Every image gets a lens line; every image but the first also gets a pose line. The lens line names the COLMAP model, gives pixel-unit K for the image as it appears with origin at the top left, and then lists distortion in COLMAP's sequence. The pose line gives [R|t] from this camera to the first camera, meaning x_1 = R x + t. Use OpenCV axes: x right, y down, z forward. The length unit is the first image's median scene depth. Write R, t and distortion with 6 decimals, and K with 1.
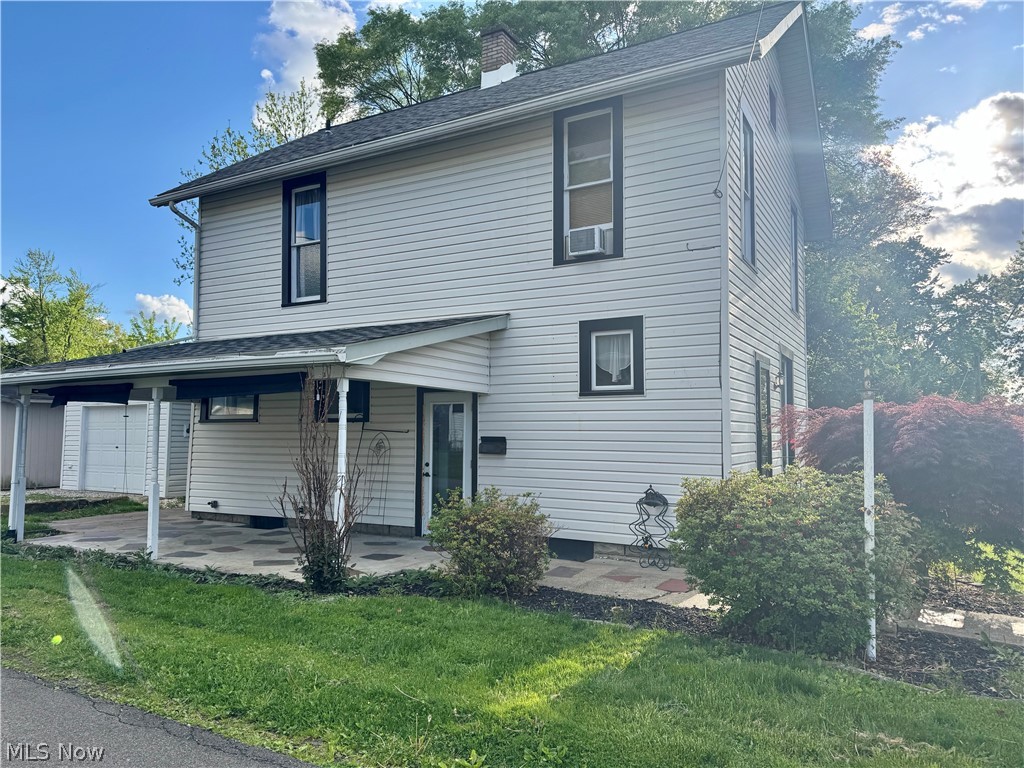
lens RADIAL K [[706.9, 0, 512.0], [0, 706.9, 384.0], [0, 0, 1]] dist [0.089309, -0.000197]
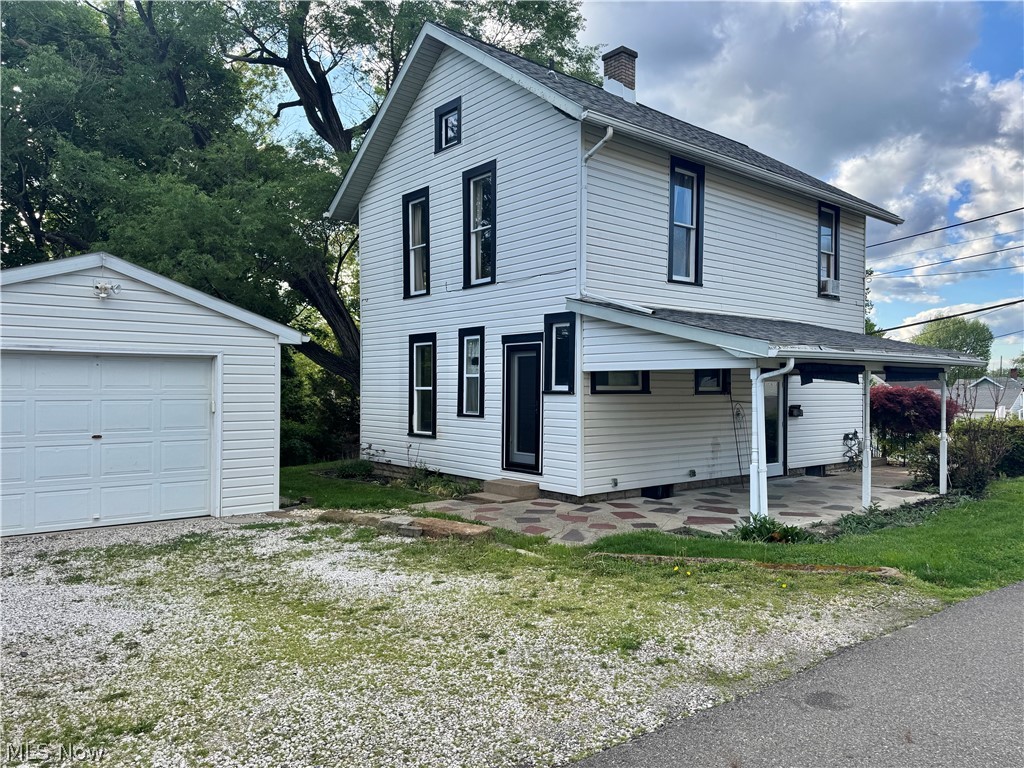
lens RADIAL K [[706.9, 0, 512.0], [0, 706.9, 384.0], [0, 0, 1]] dist [0.089309, -0.000197]
pose [[0.351965, 0.012760, 0.935926, -1.354312], [-0.059816, 0.998170, 0.008886, 0.042977], [-0.934100, -0.059111, 0.352084, 0.841602]]
